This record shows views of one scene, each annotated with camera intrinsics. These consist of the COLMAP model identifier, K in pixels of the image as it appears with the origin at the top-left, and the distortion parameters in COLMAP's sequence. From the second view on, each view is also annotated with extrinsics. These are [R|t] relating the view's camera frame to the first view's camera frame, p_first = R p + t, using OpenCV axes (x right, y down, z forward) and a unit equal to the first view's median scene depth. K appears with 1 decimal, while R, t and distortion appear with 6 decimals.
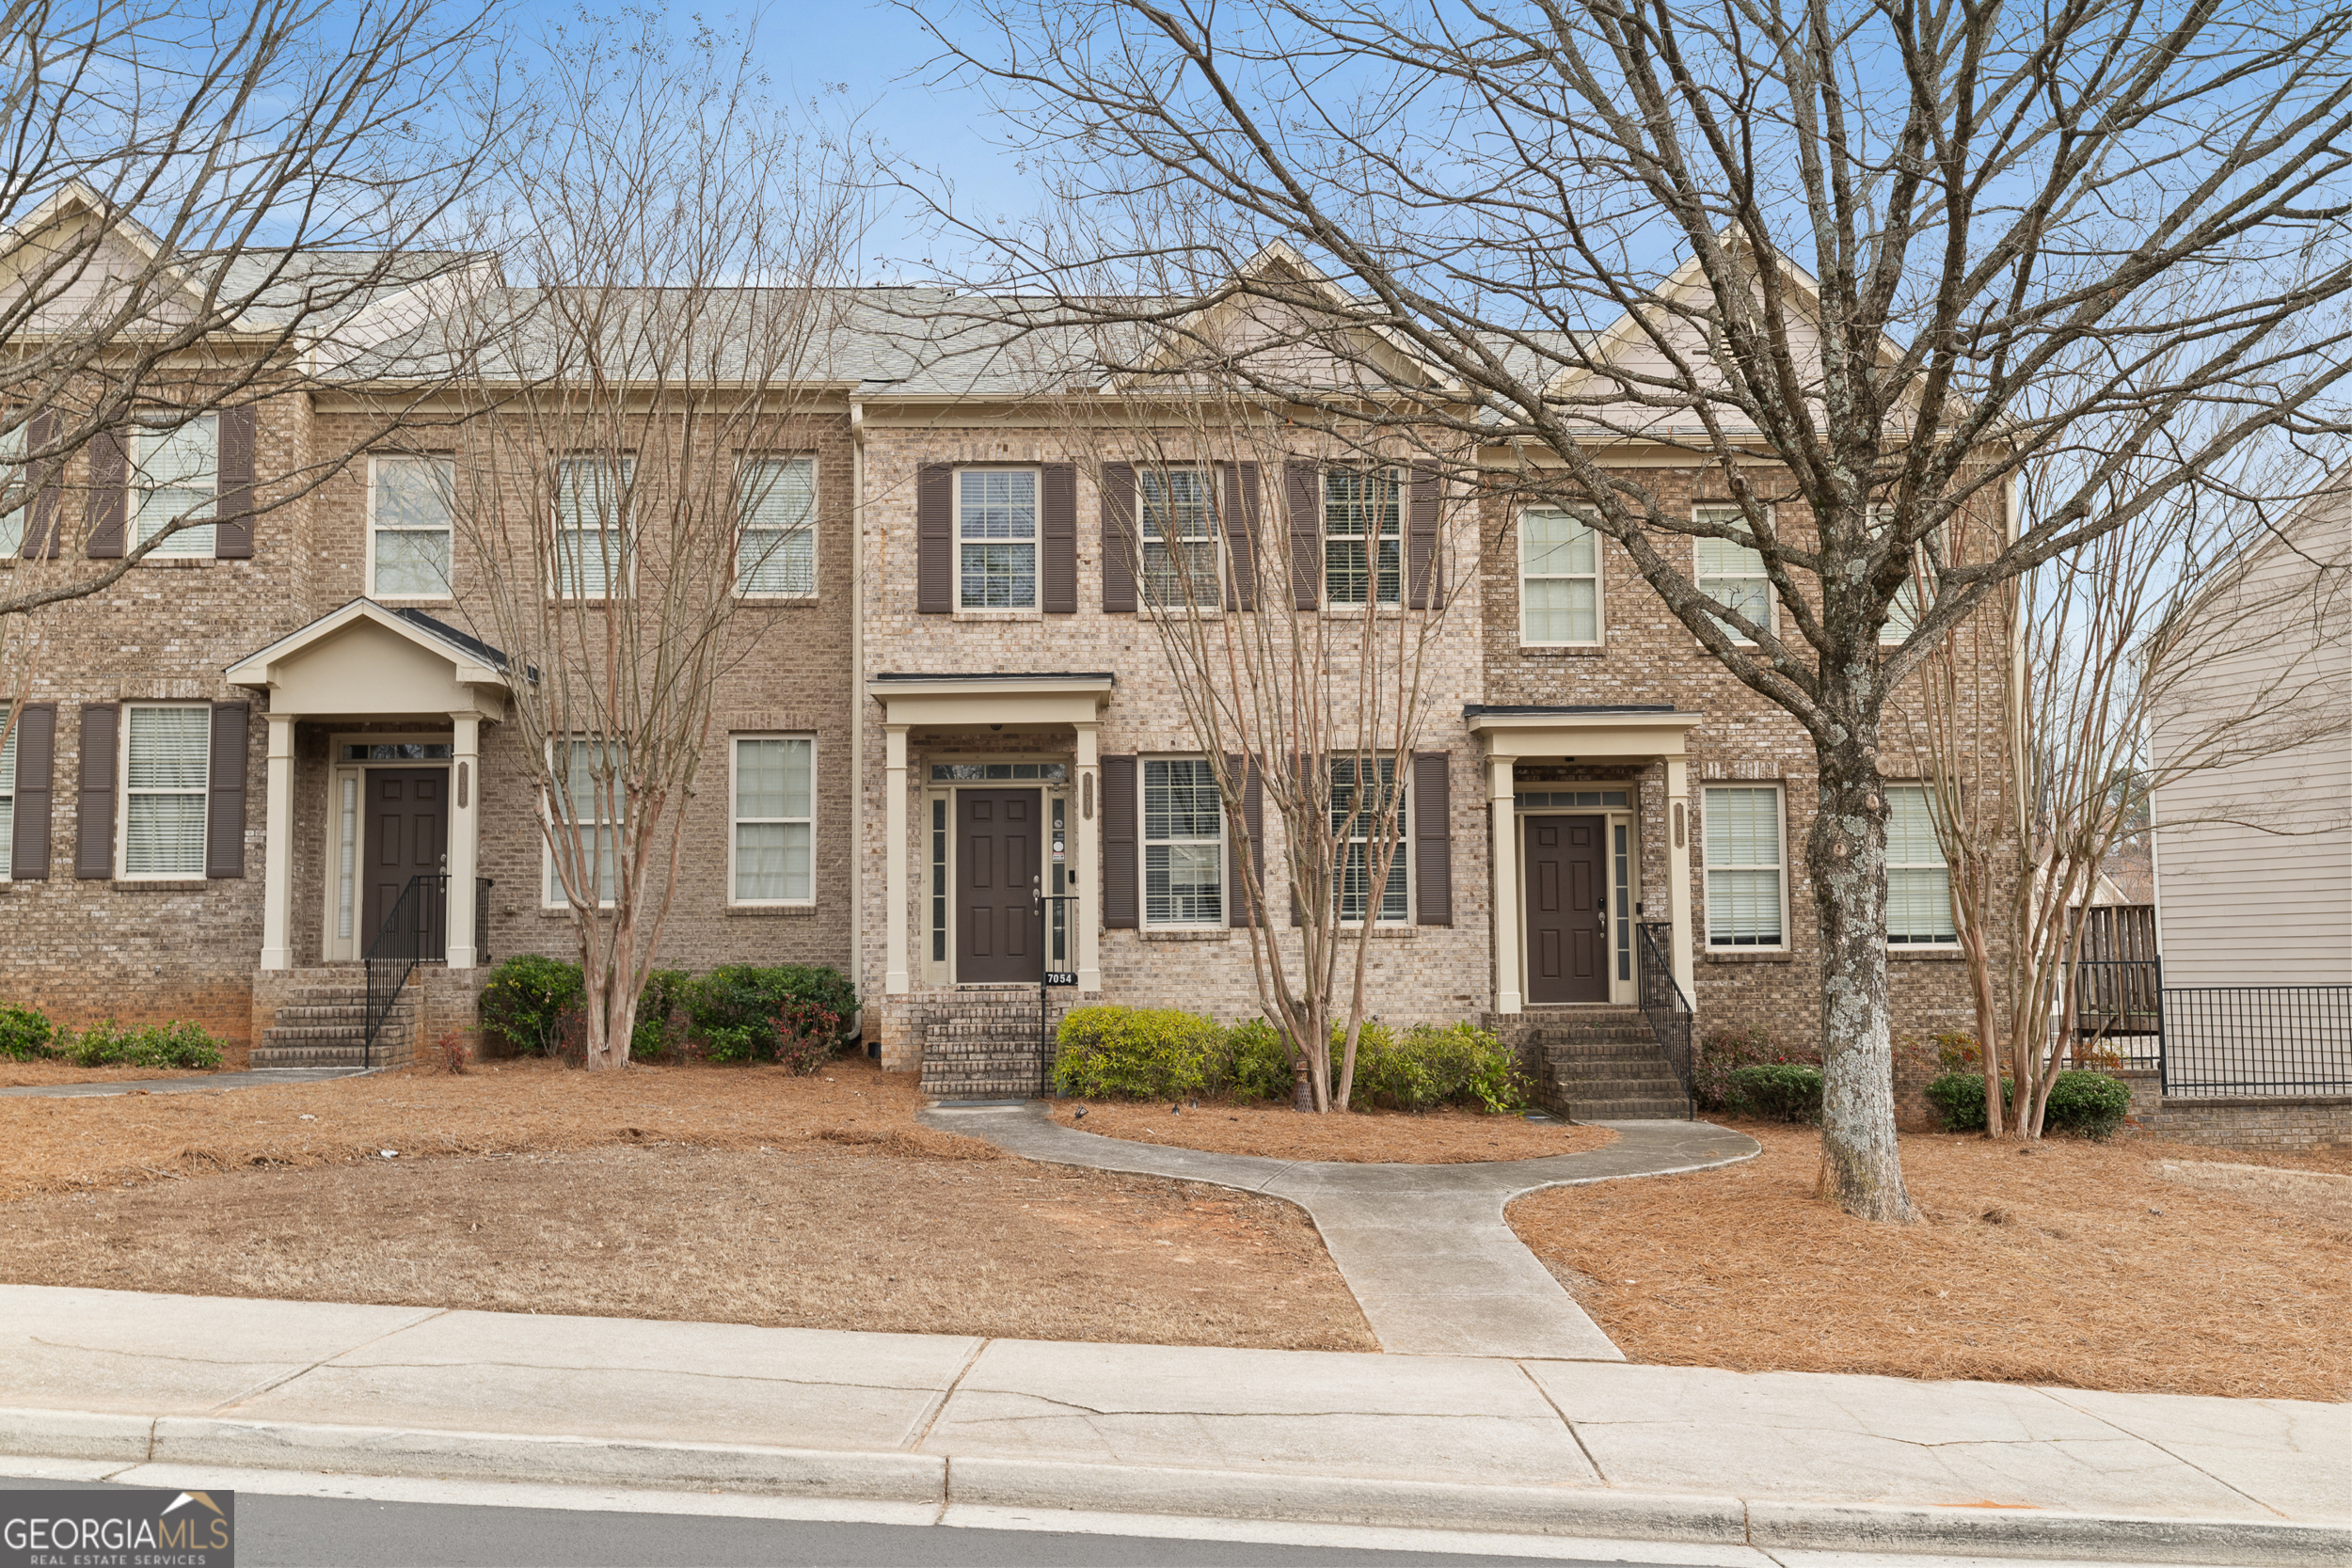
lens RADIAL K [[2147.4, 0, 1175.2], [0, 2147.4, 773.1], [0, 0, 1]] dist [0.025671, 0.001292]
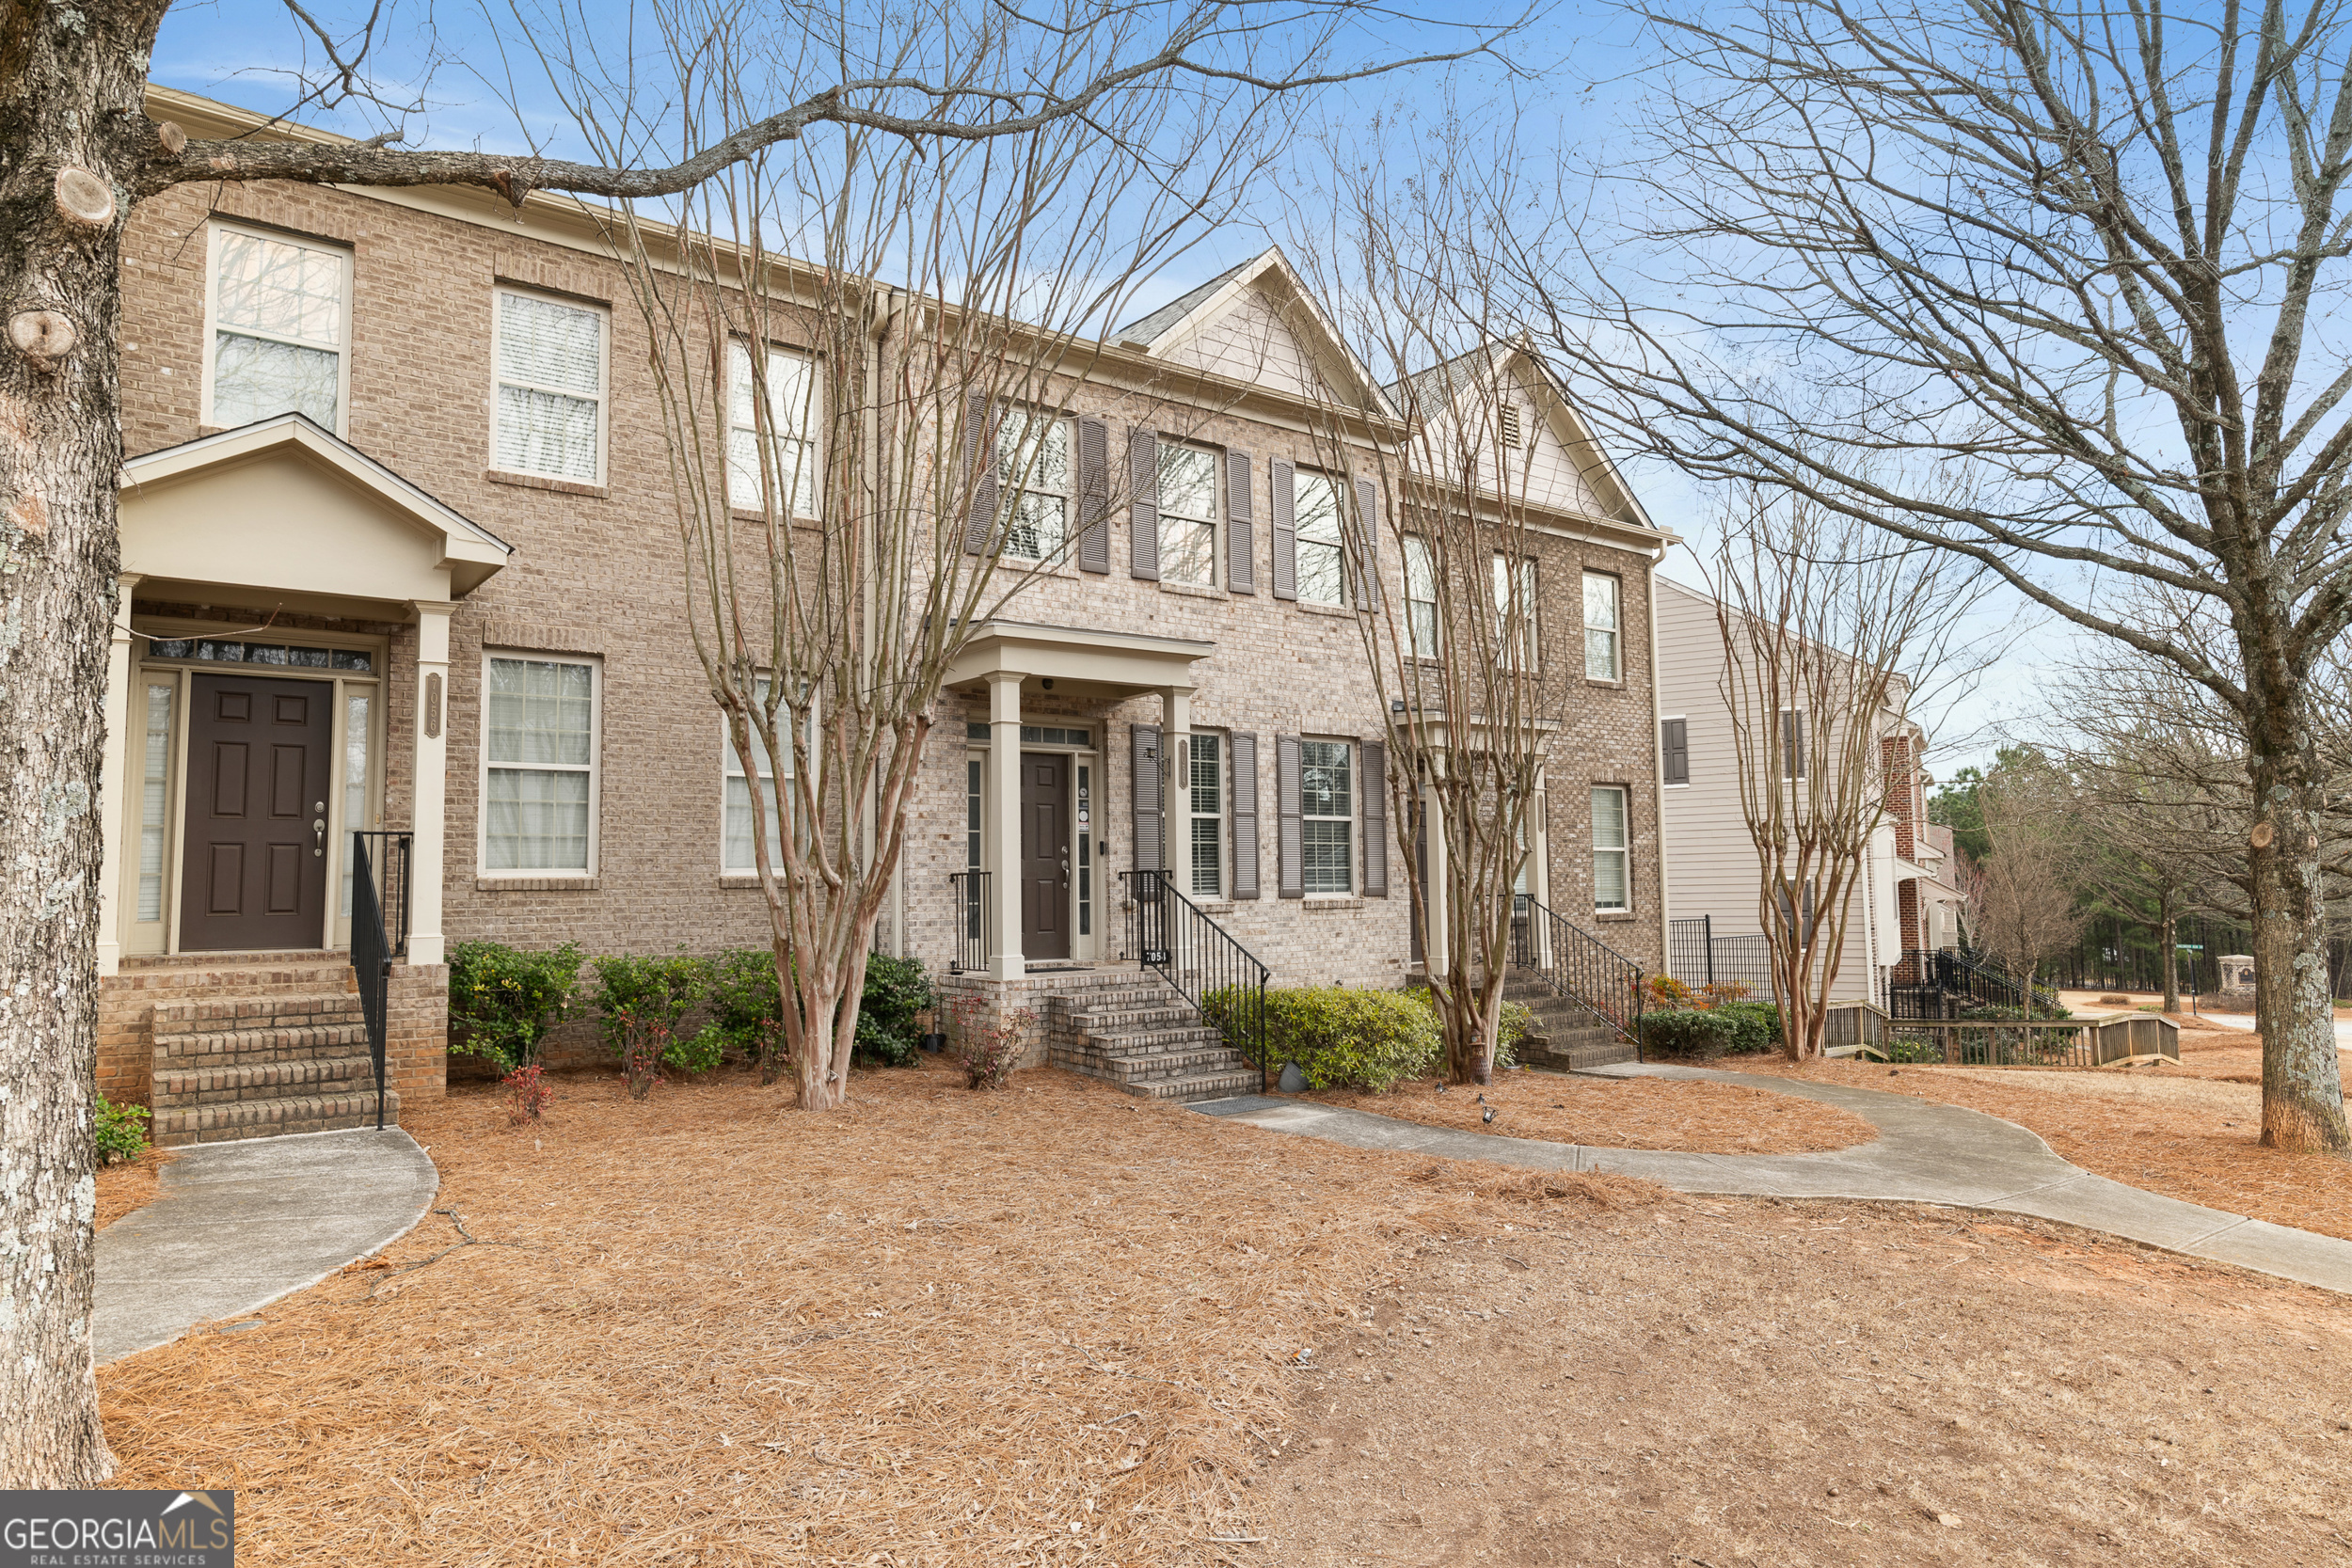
lens RADIAL K [[1410.9, 0, 1179.5], [0, 1410.9, 785.4], [0, 0, 1]] dist [0.003411, 0.000600]
pose [[0.818669, 0.041045, 0.572797, -0.380789], [-0.043244, 0.999017, -0.009780, 0.024721], [-0.572635, -0.016763, 0.819639, 0.461328]]
